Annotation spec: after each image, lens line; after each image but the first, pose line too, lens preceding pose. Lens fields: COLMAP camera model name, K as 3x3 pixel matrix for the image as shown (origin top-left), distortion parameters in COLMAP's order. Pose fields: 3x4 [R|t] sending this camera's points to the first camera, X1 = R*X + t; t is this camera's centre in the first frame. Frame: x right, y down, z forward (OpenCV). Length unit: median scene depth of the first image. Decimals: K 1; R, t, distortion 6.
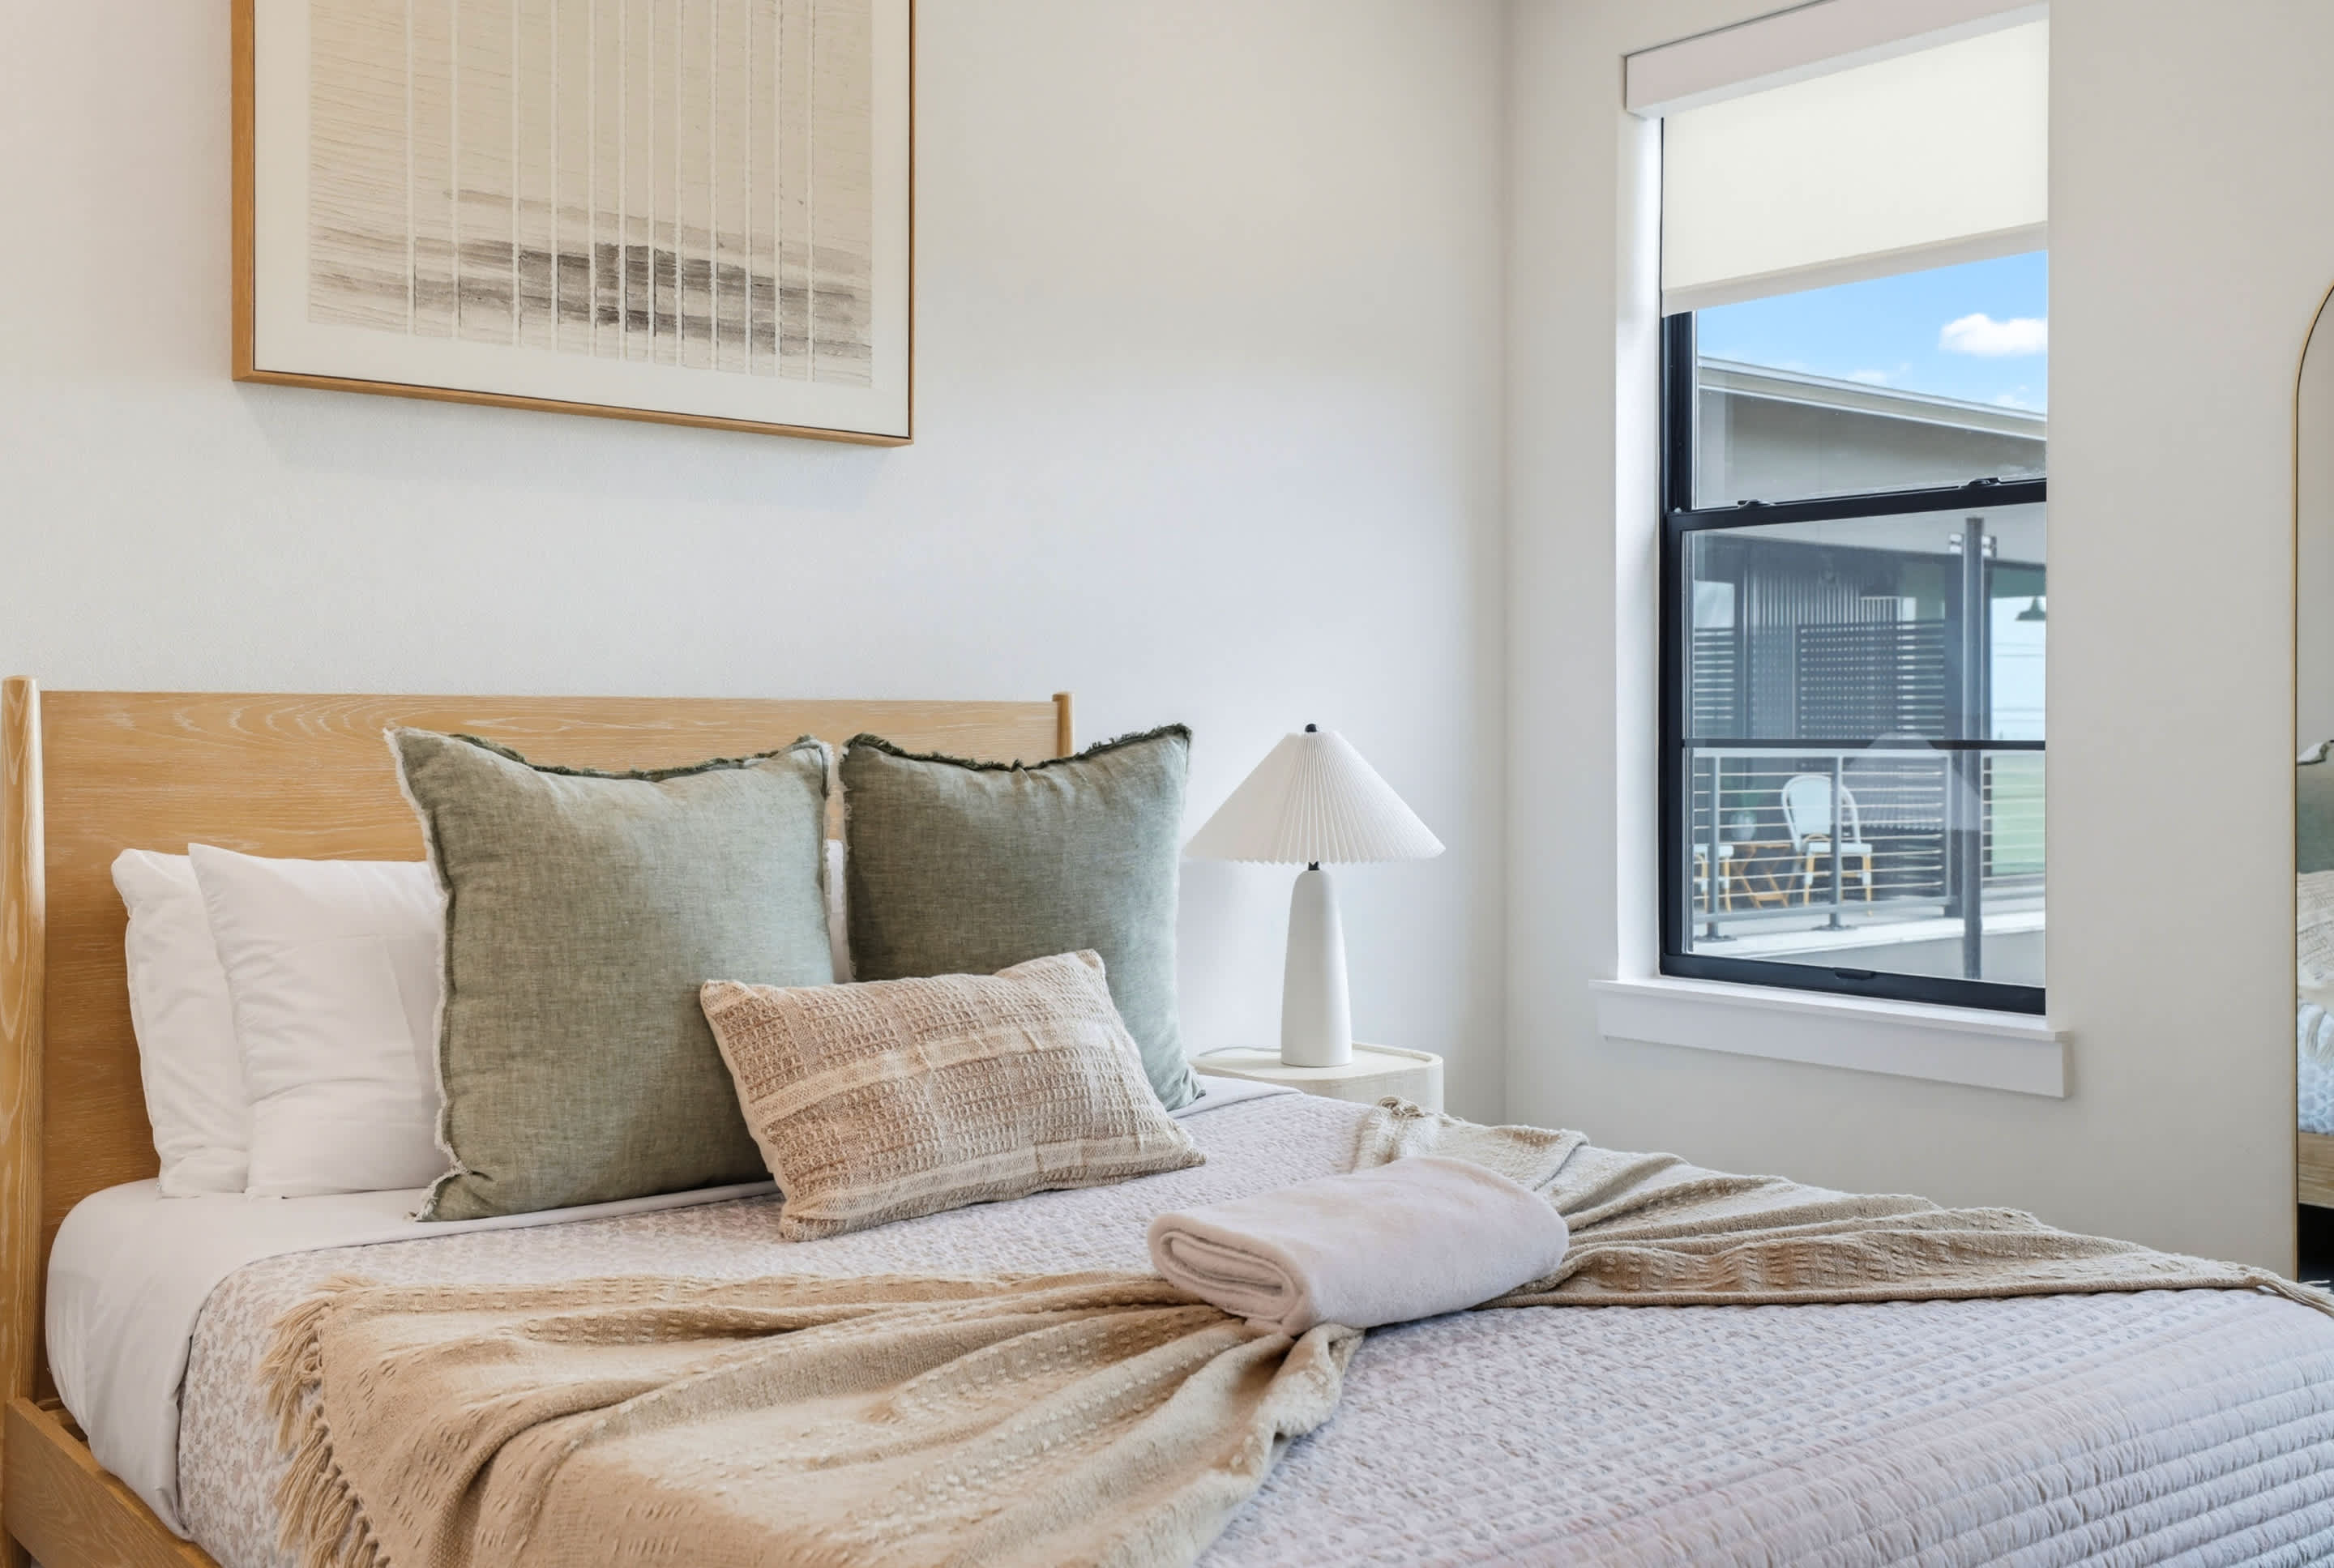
lens RADIAL K [[2328.3, 0, 1166.5], [0, 2328.3, 712.1], [0, 0, 1]] dist [0.090263, -0.003783]
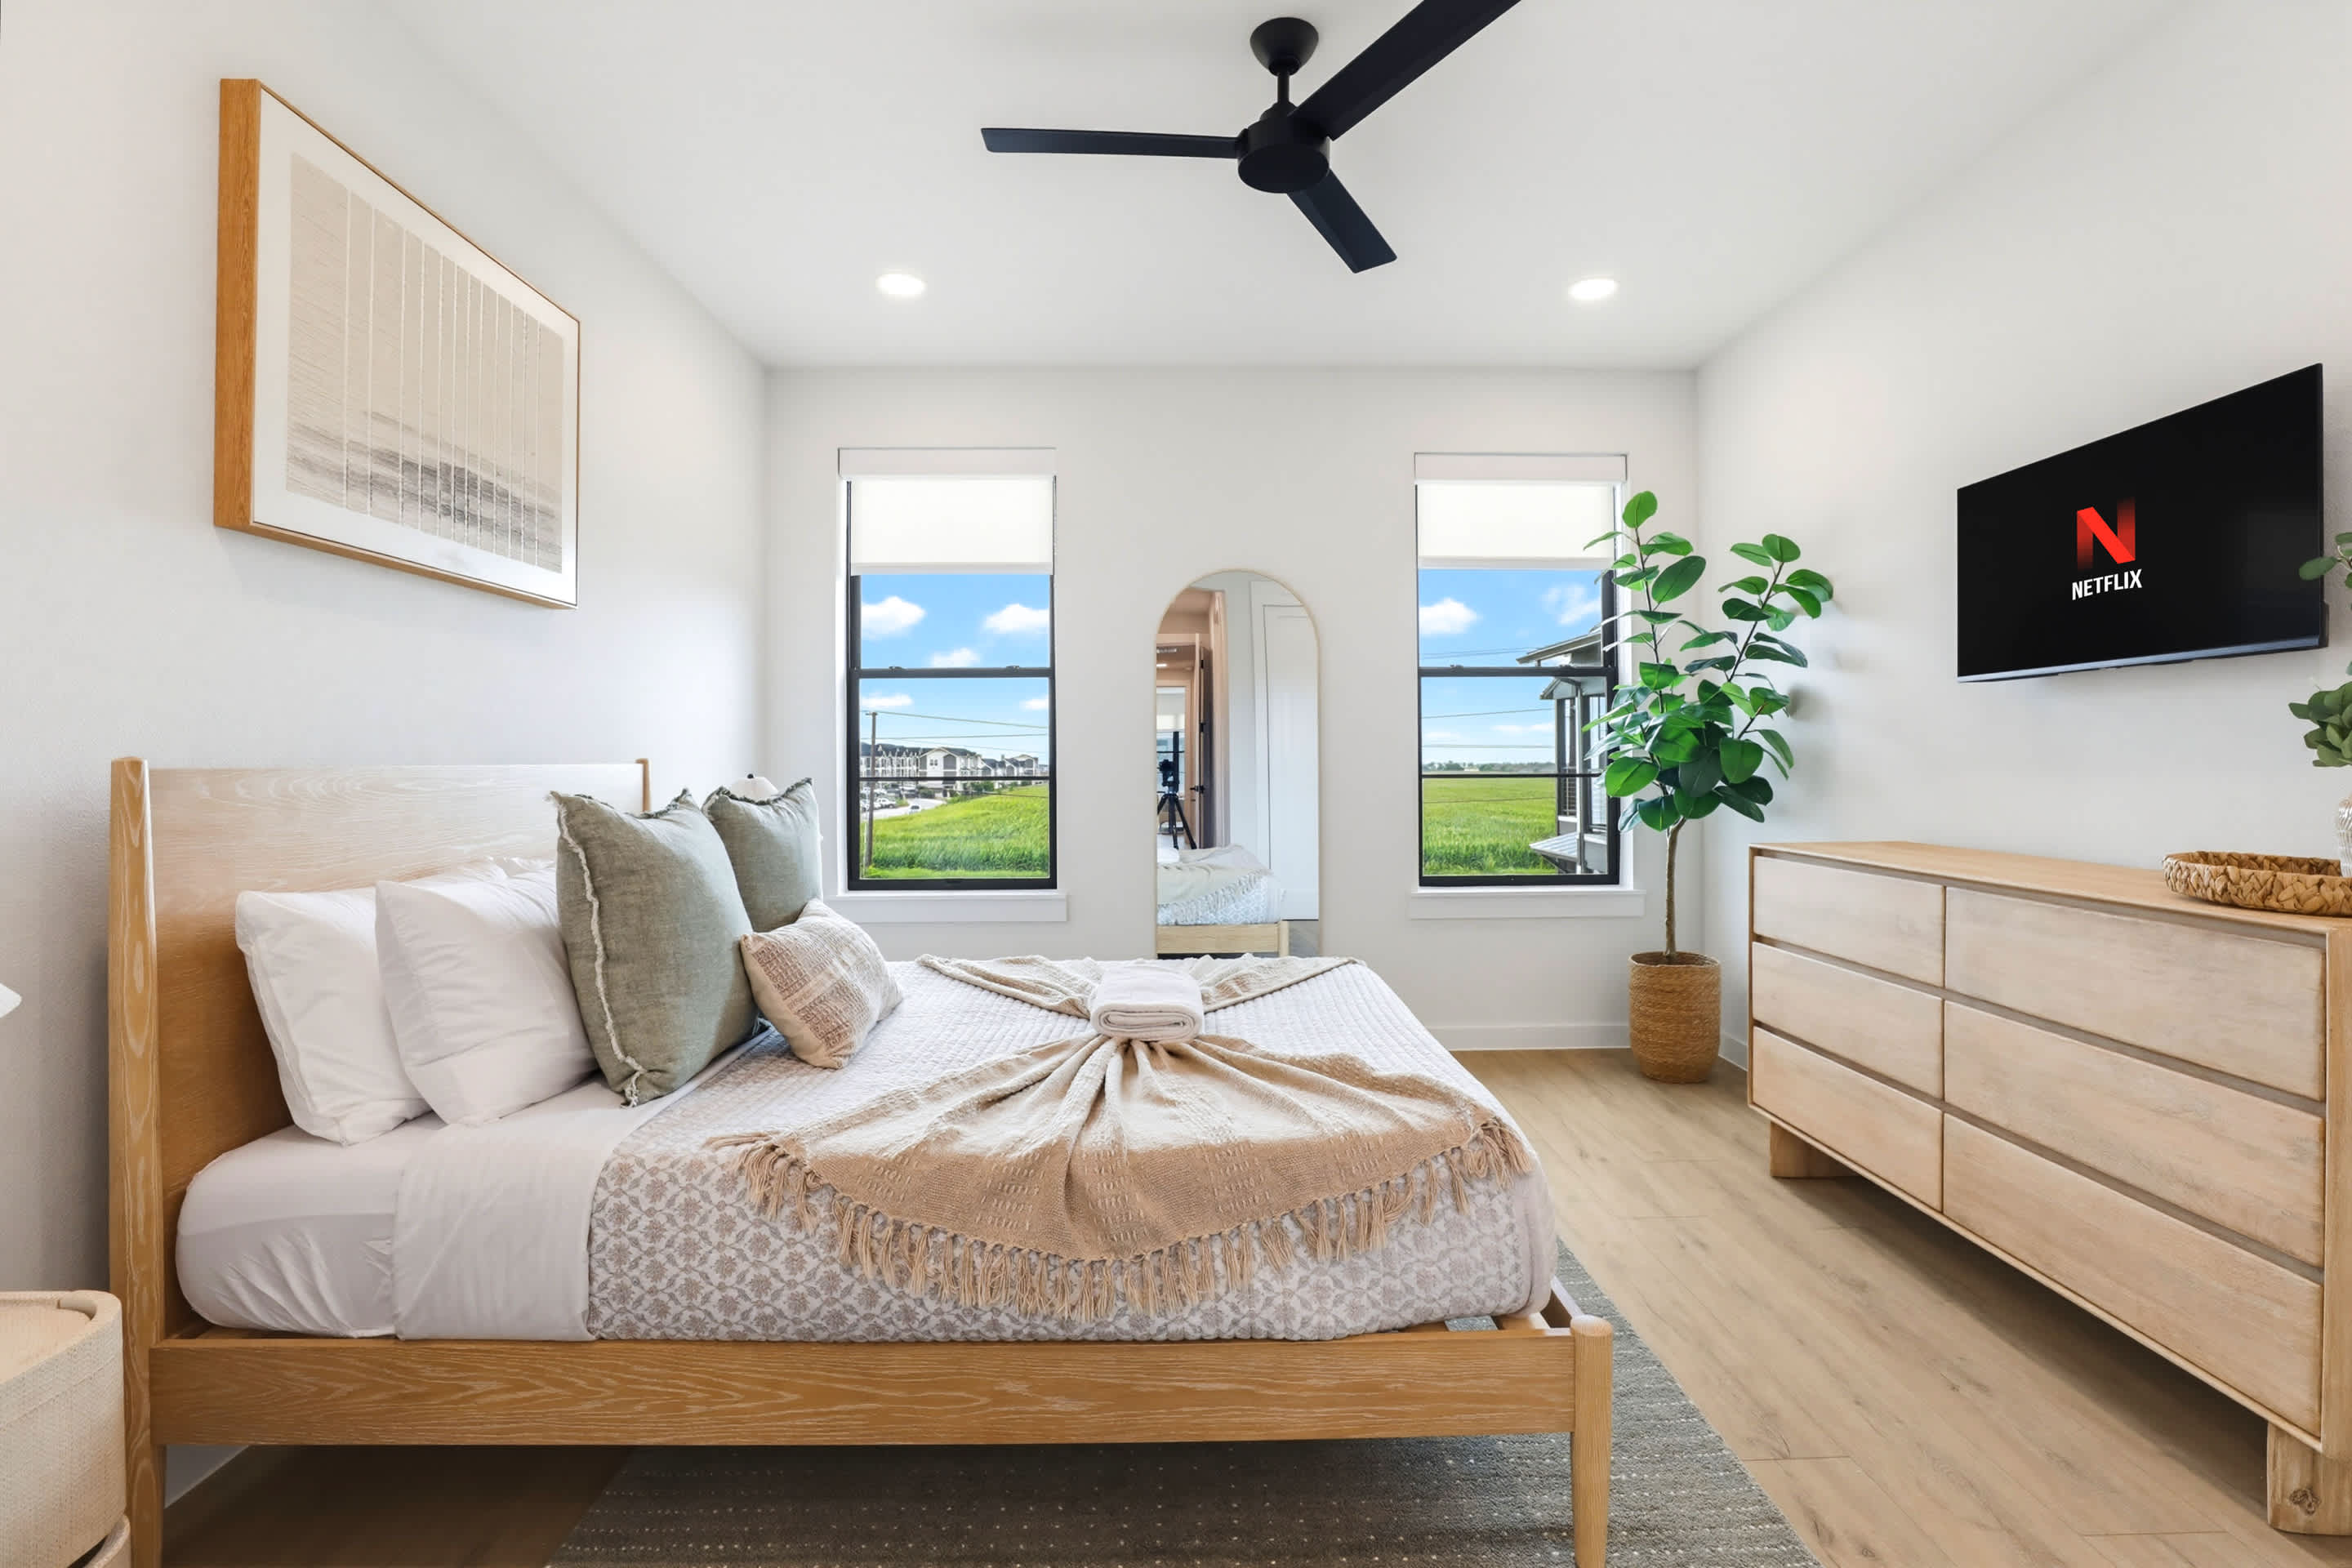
lens RADIAL K [[1118.0, 0, 1169.9], [0, 1118.0, 750.1], [0, 0, 1]] dist [0.000069, 0.000519]
pose [[0.629173, -0.000765, 0.777265, -0.519024], [0.002232, 0.999997, -0.000823, -0.015192], [-0.777262, 0.002253, 0.629173, 0.199324]]
